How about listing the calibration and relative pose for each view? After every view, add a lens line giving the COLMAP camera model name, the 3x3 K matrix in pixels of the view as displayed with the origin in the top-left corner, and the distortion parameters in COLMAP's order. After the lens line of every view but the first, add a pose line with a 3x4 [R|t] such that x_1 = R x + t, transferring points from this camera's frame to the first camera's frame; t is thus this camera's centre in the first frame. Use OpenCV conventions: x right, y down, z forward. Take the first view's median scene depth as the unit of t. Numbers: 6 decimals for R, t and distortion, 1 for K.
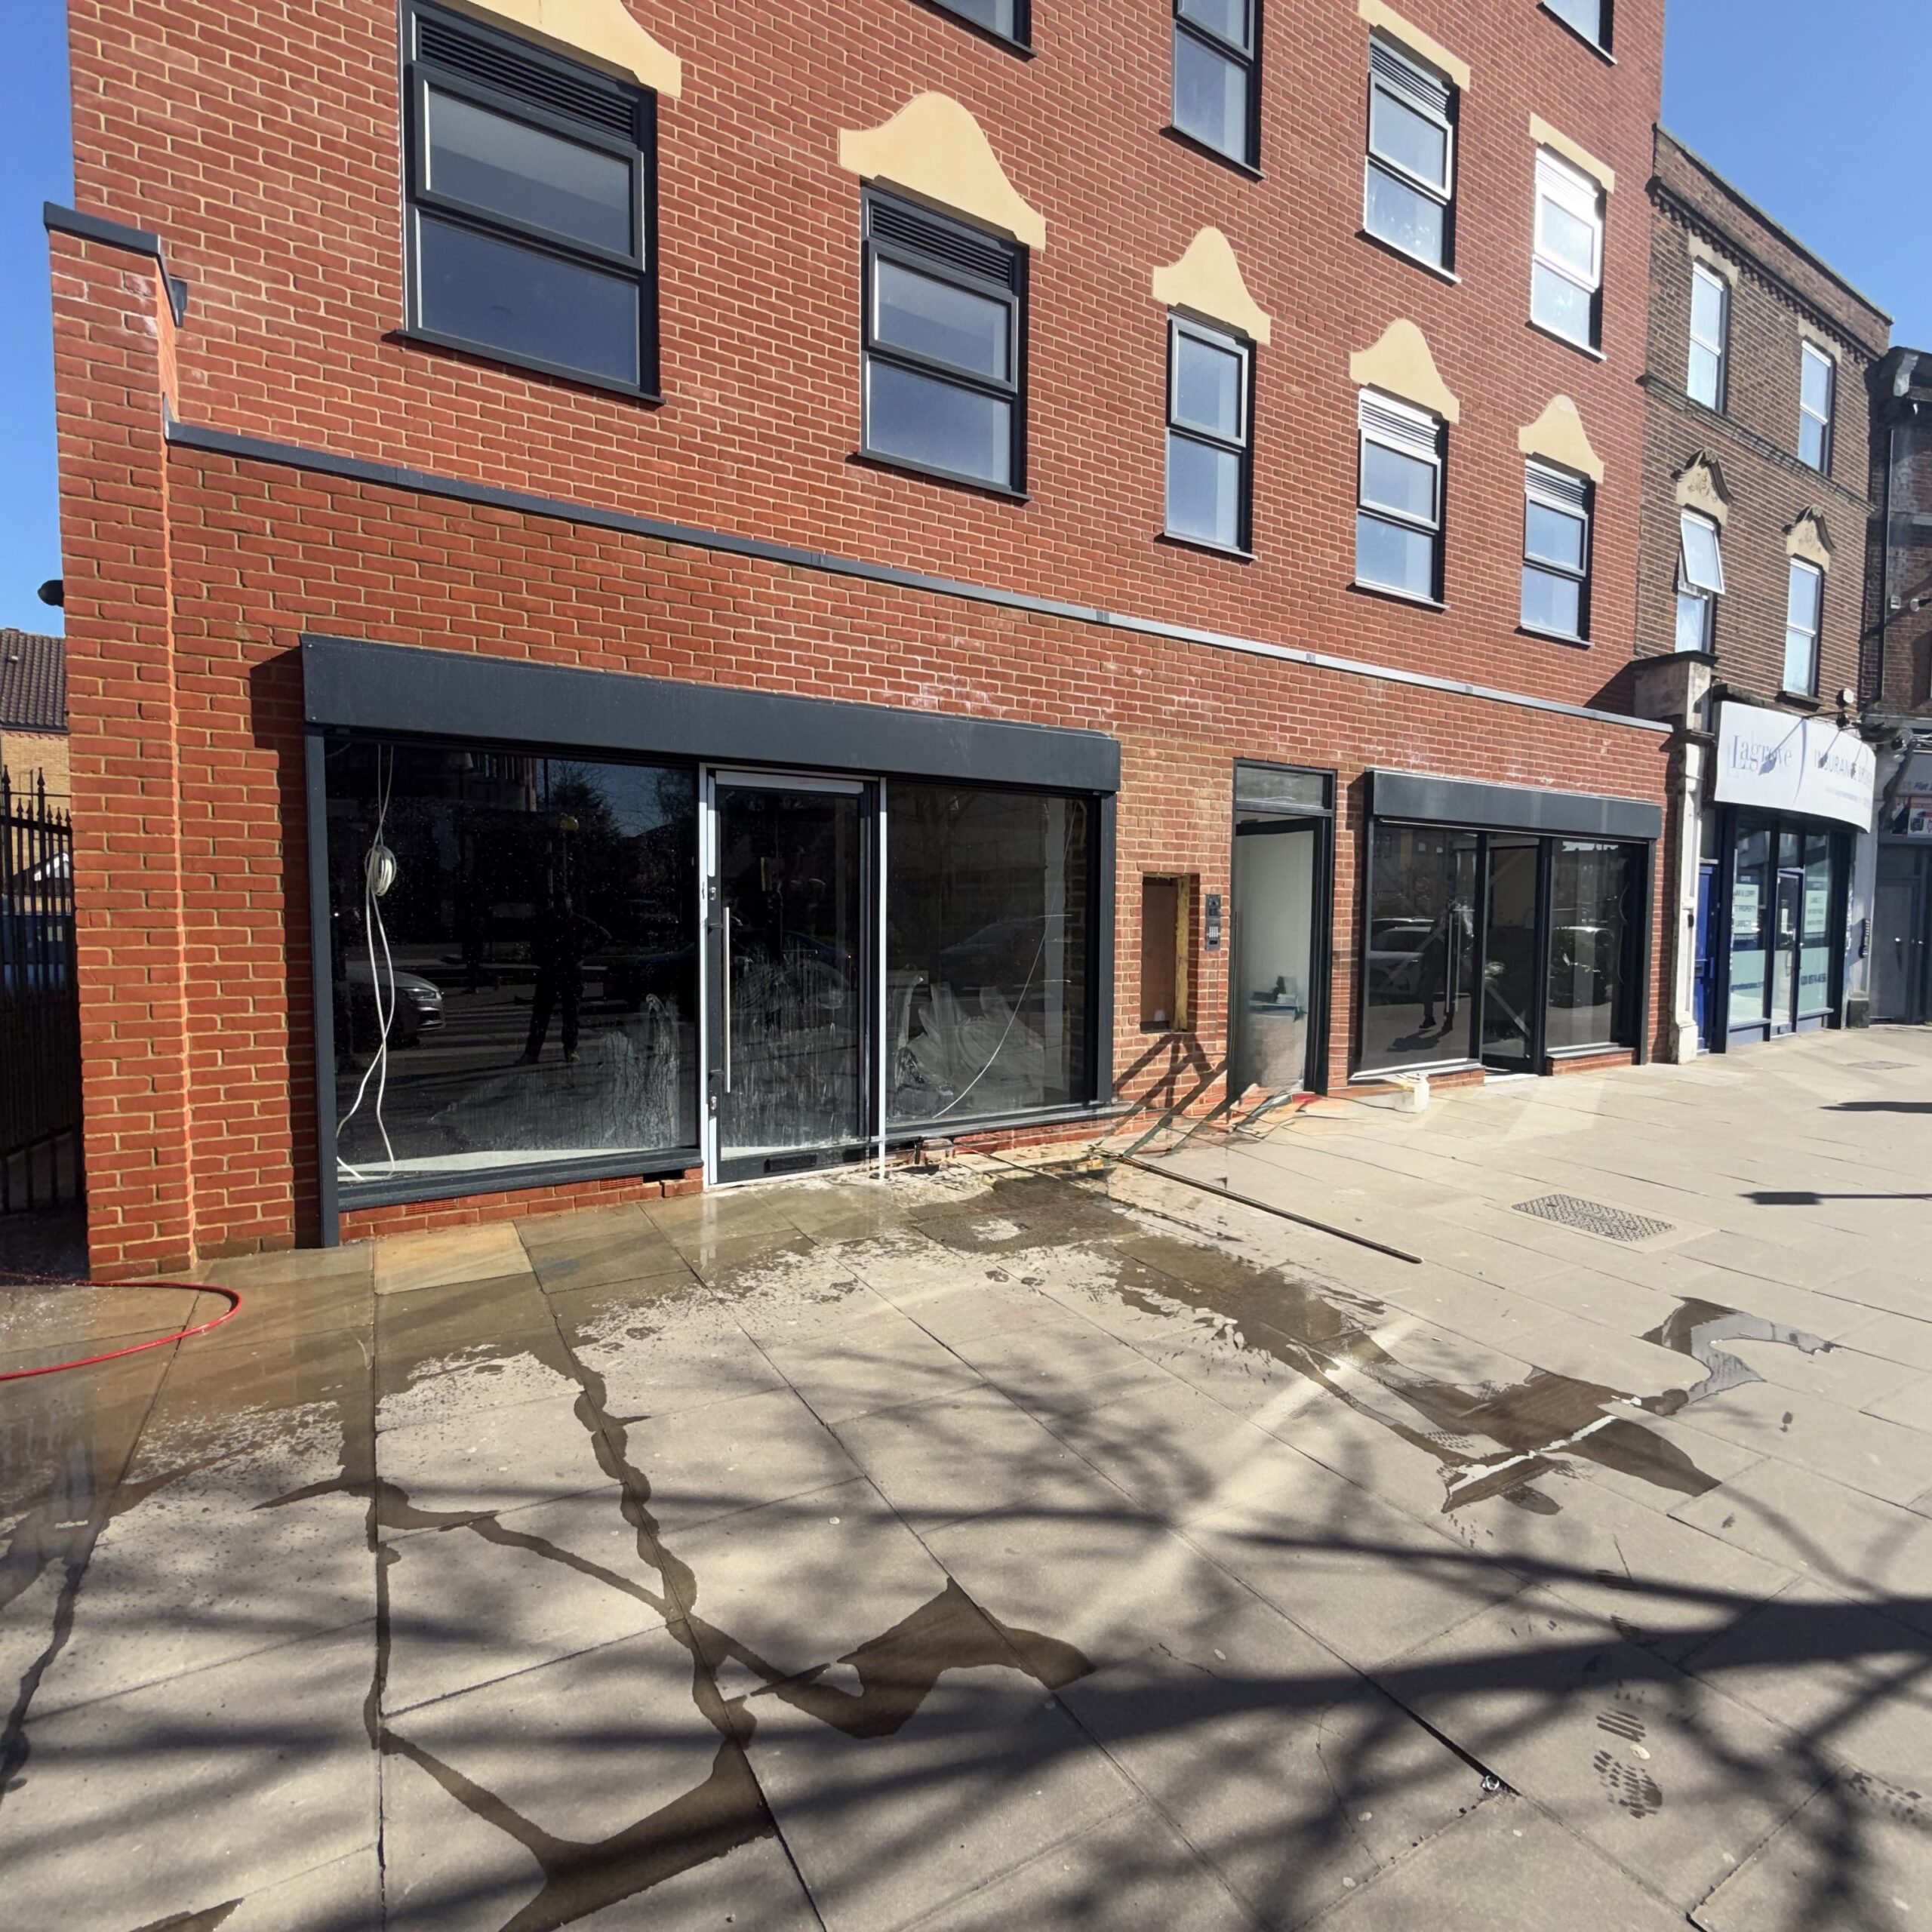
lens RADIAL K [[1031.4, 0, 959.7], [0, 1031.4, 968.7], [0, 0, 1]] dist [0.001926, -0.001030]
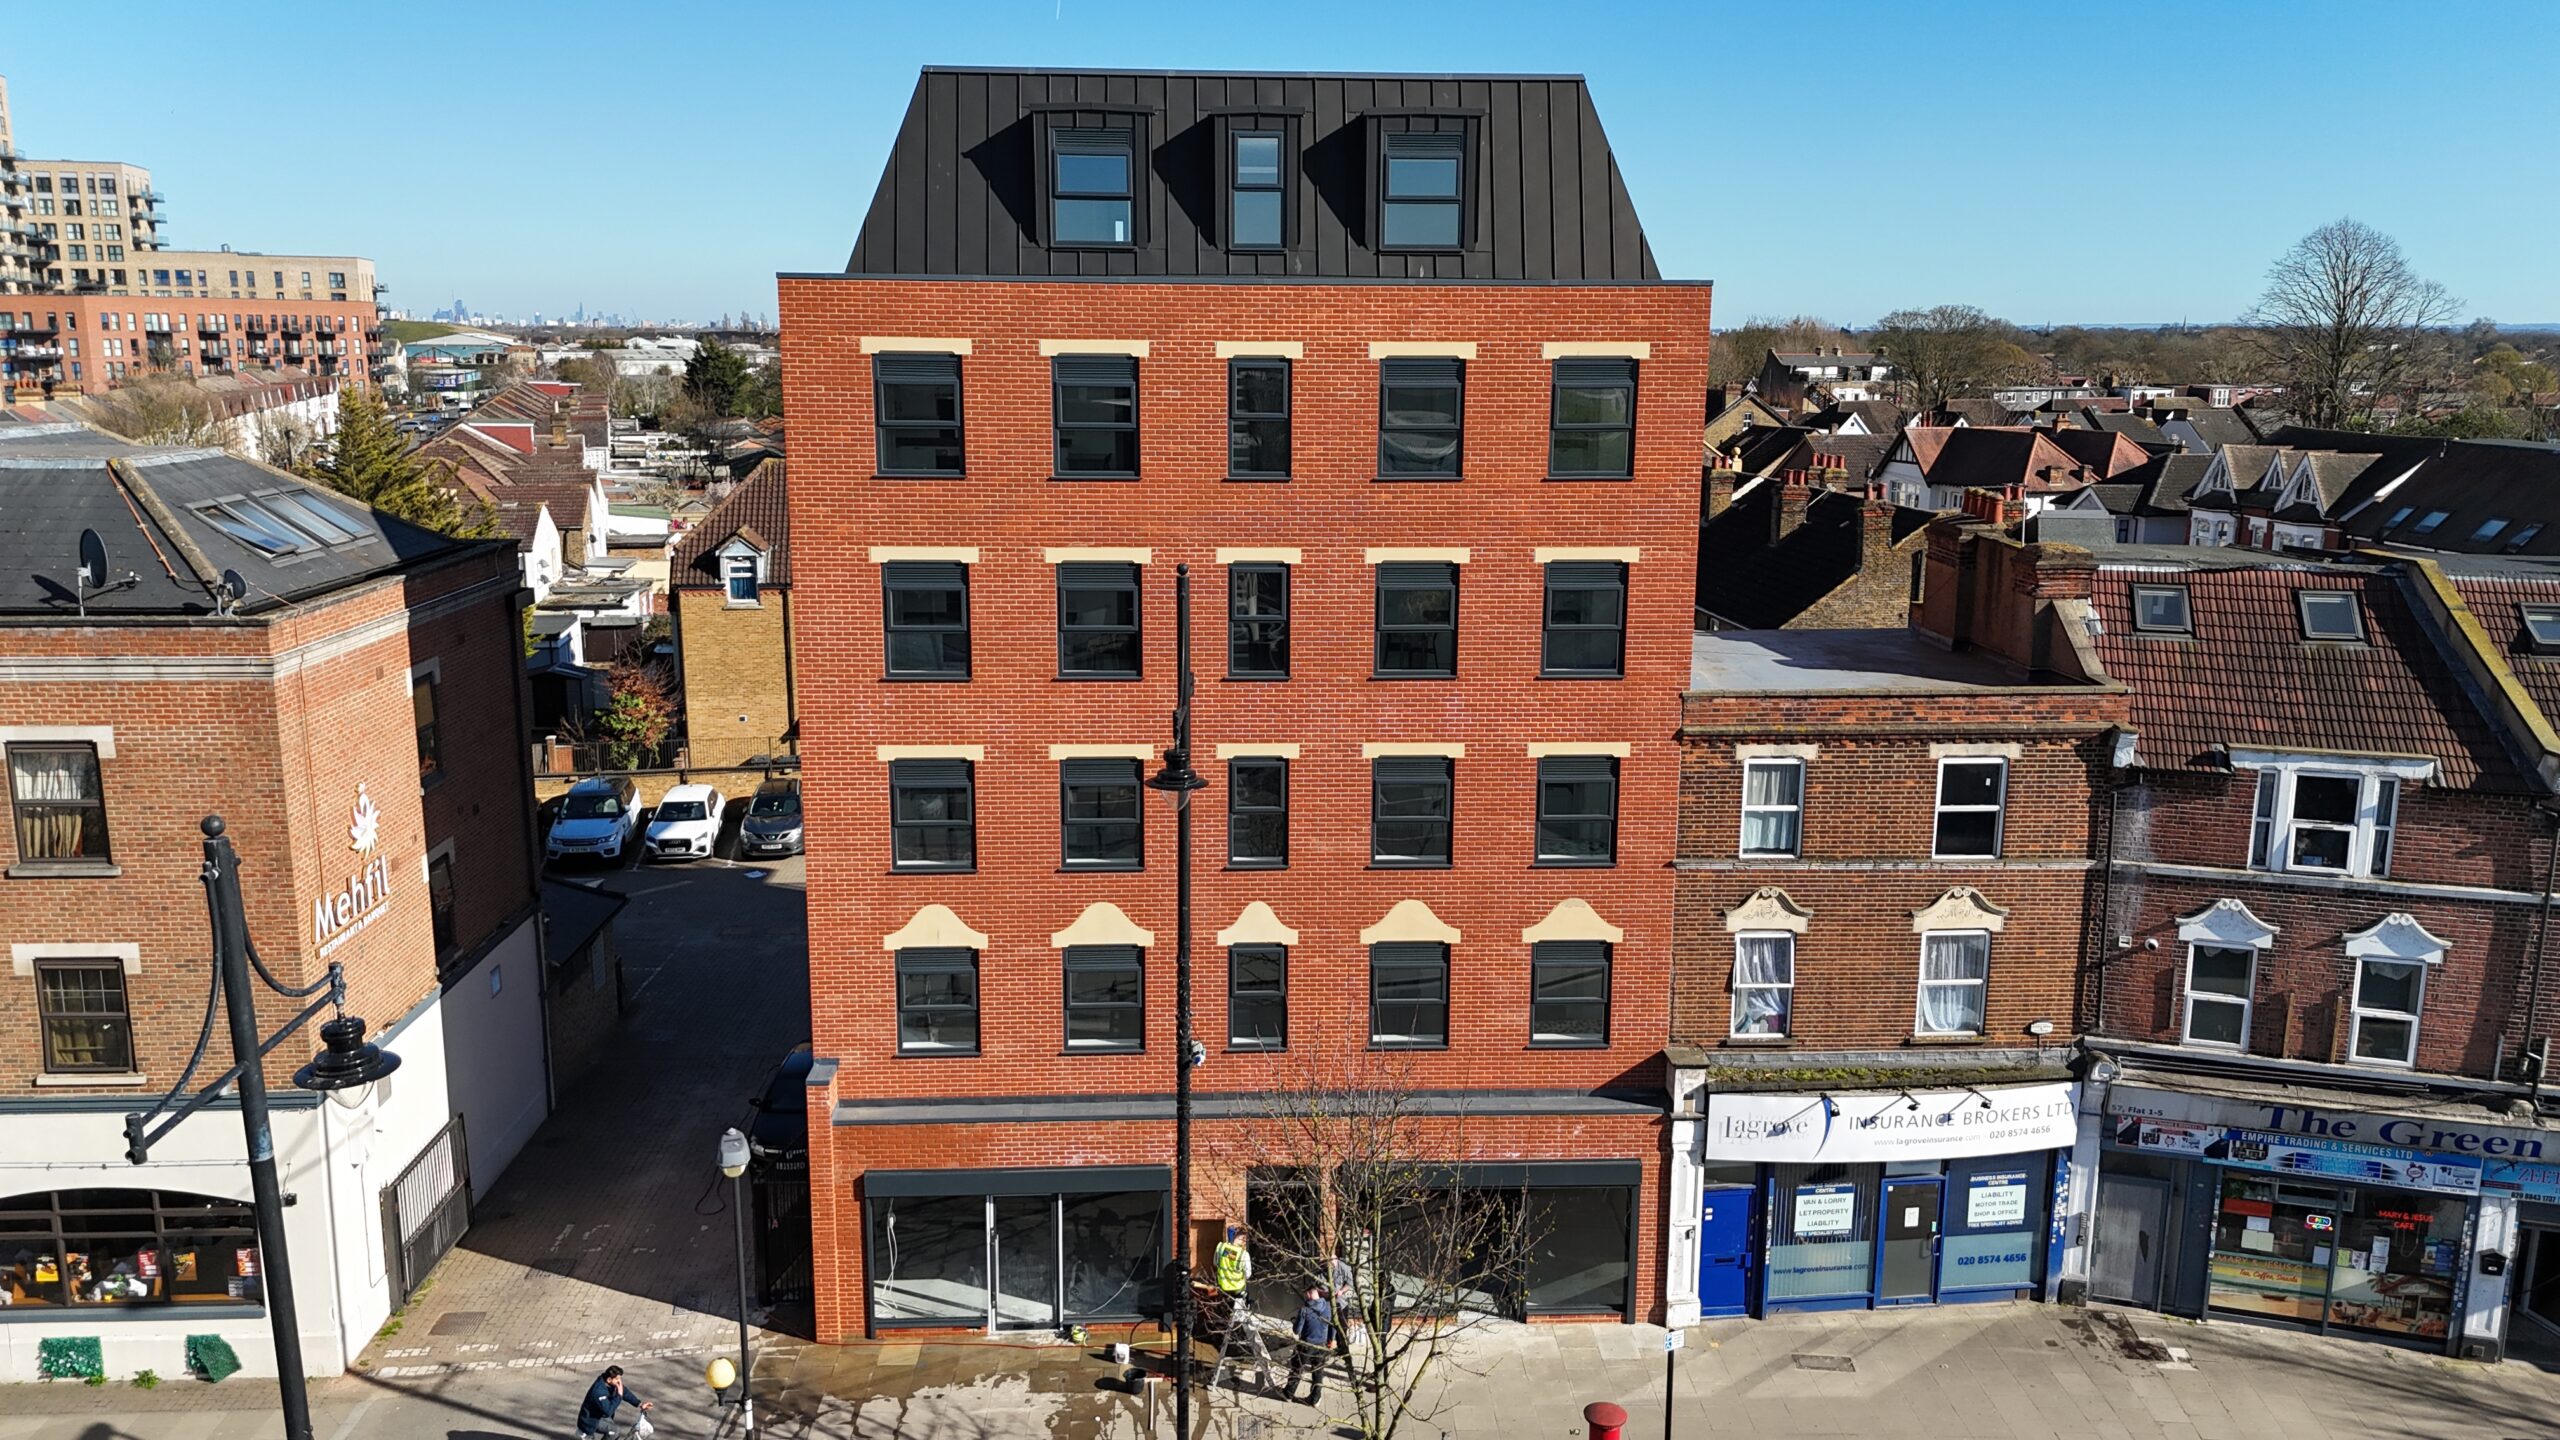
lens RADIAL K [[1856.8, 0, 1280.0], [0, 1856.8, 720.0], [0, 0, 1]] dist [0.091805, -0.112976]
pose [[0.877354, 0.095347, -0.470275, 2.172721], [-0.025739, 0.988000, 0.152295, -1.804204], [0.479153, -0.121513, 0.869280, -2.308629]]
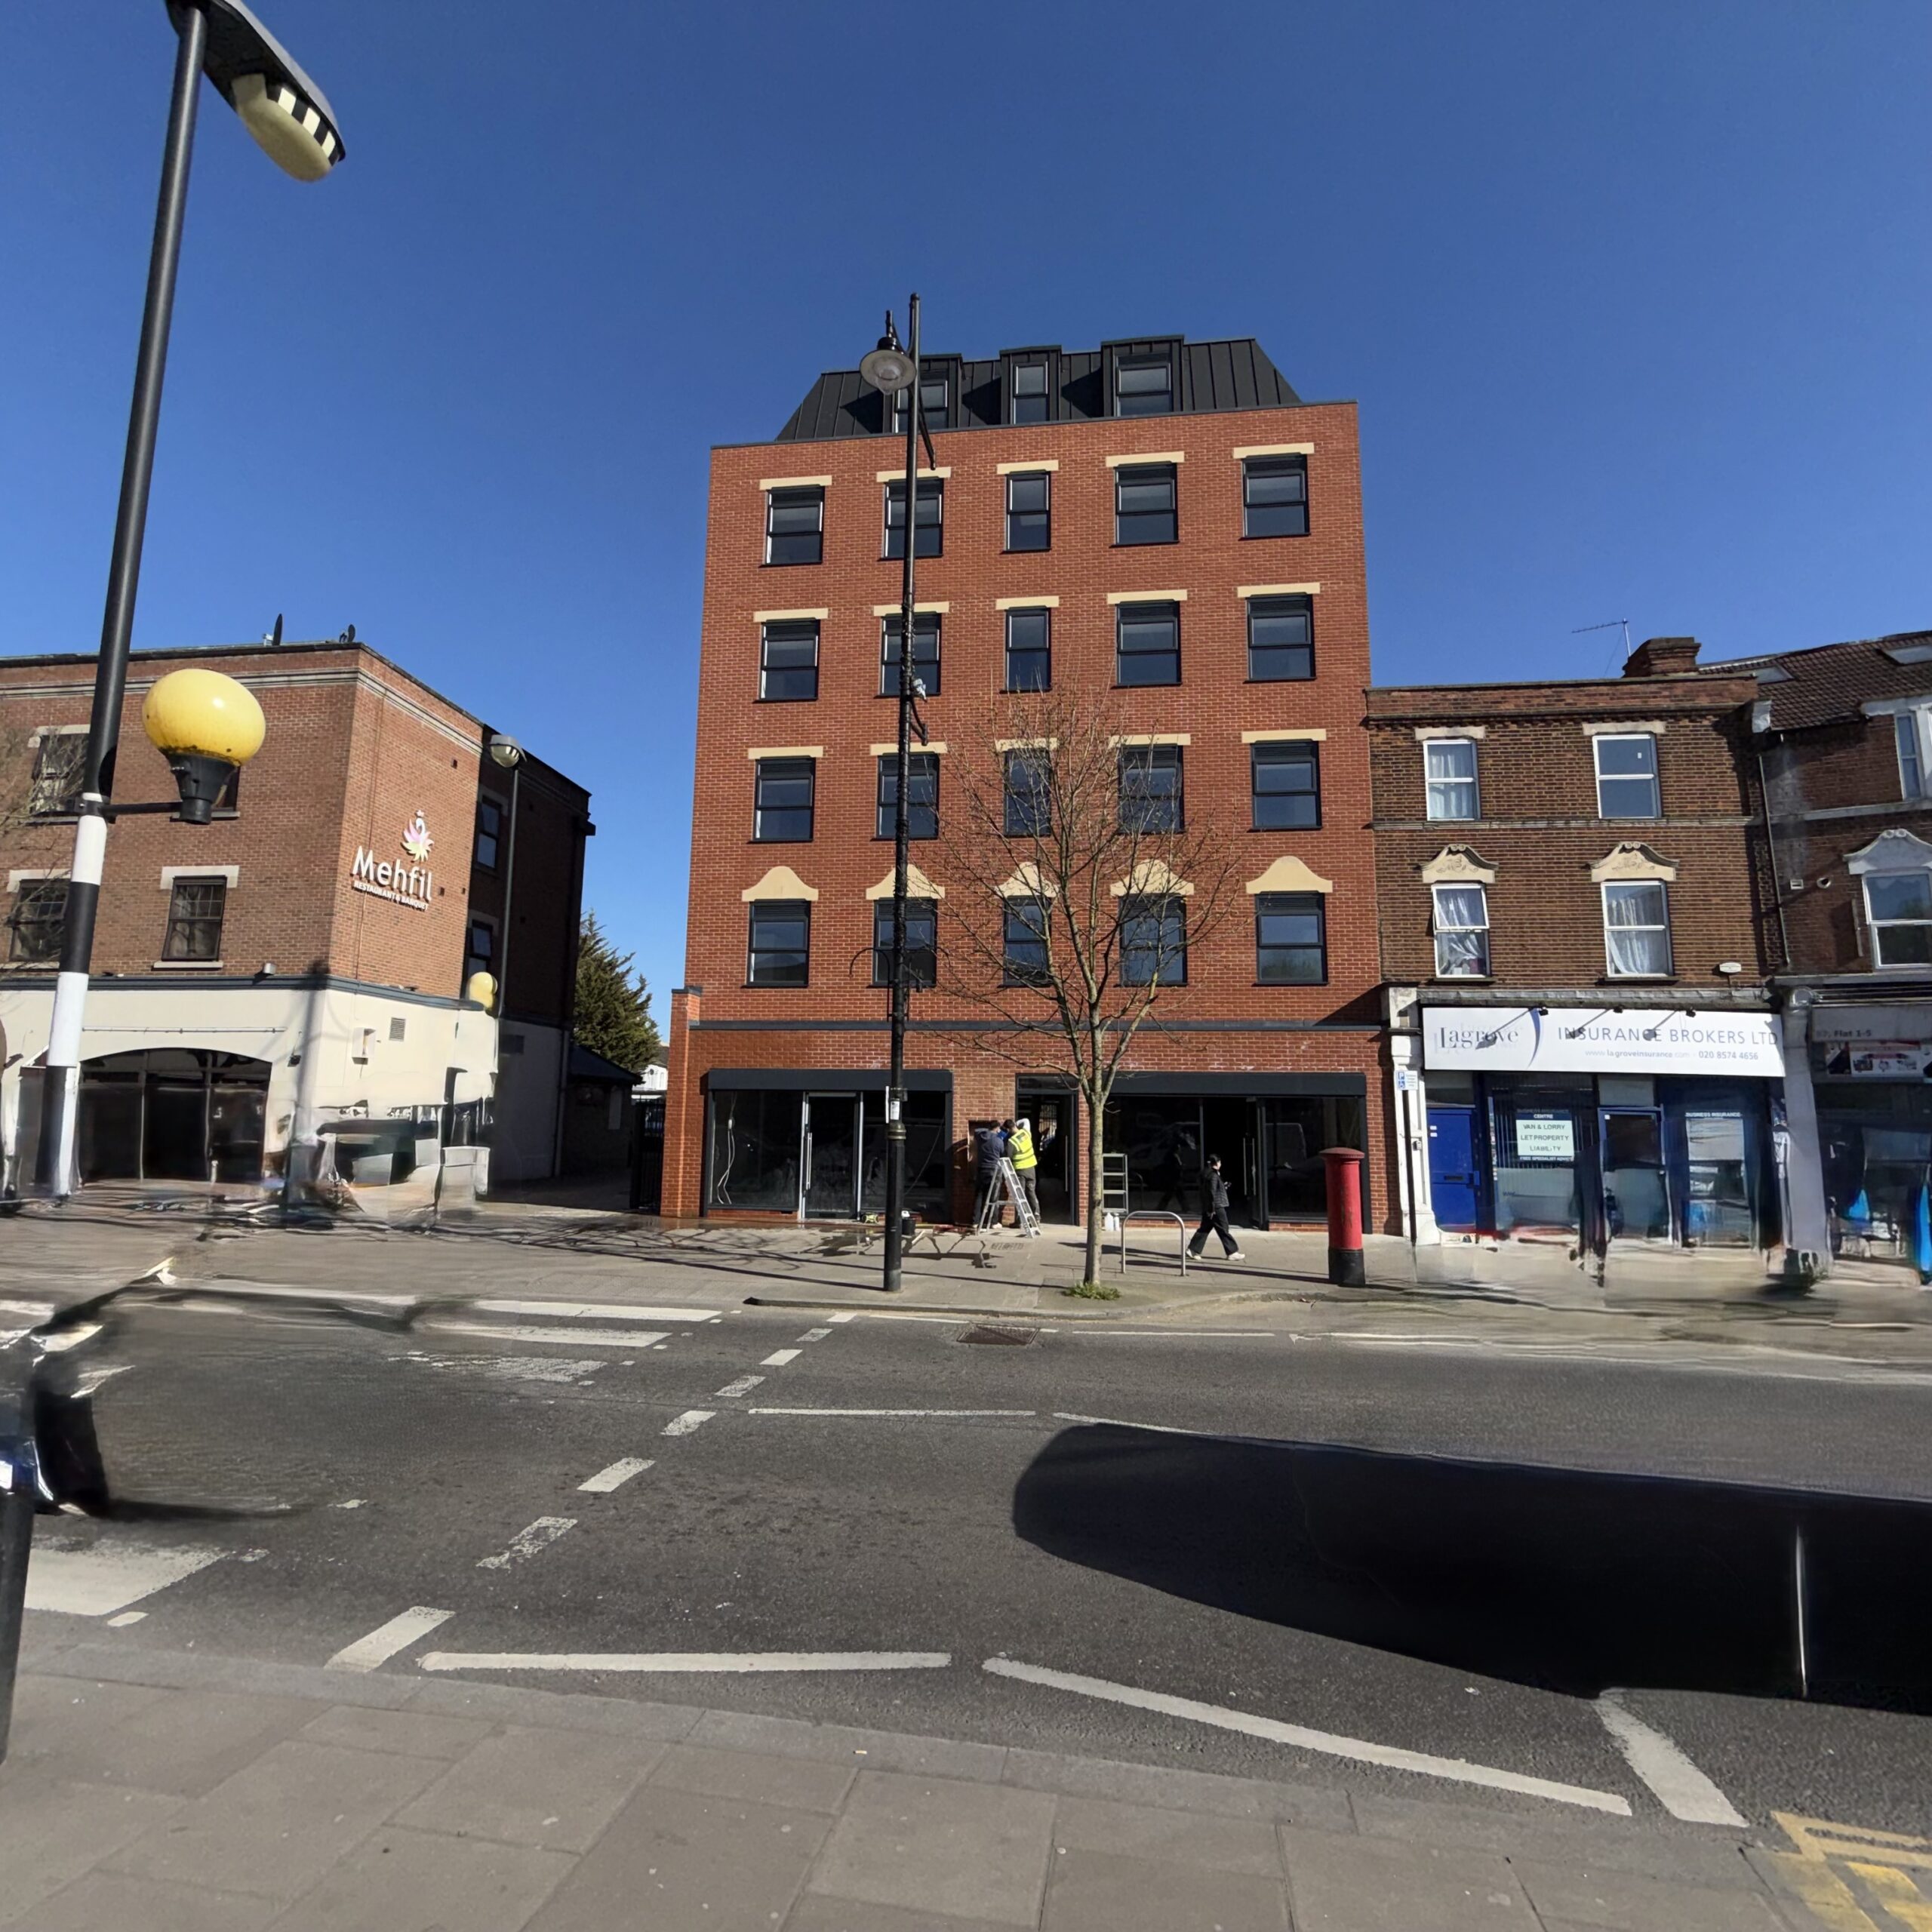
lens RADIAL K [[1031.4, 0, 959.7], [0, 1031.4, 968.7], [0, 0, 1]] dist [0.001926, -0.001030]
pose [[0.780655, -0.087583, -0.618795, 1.849666], [-0.040455, 0.980973, -0.189882, 0.026755], [0.623652, 0.173266, 0.762258, -1.092460]]
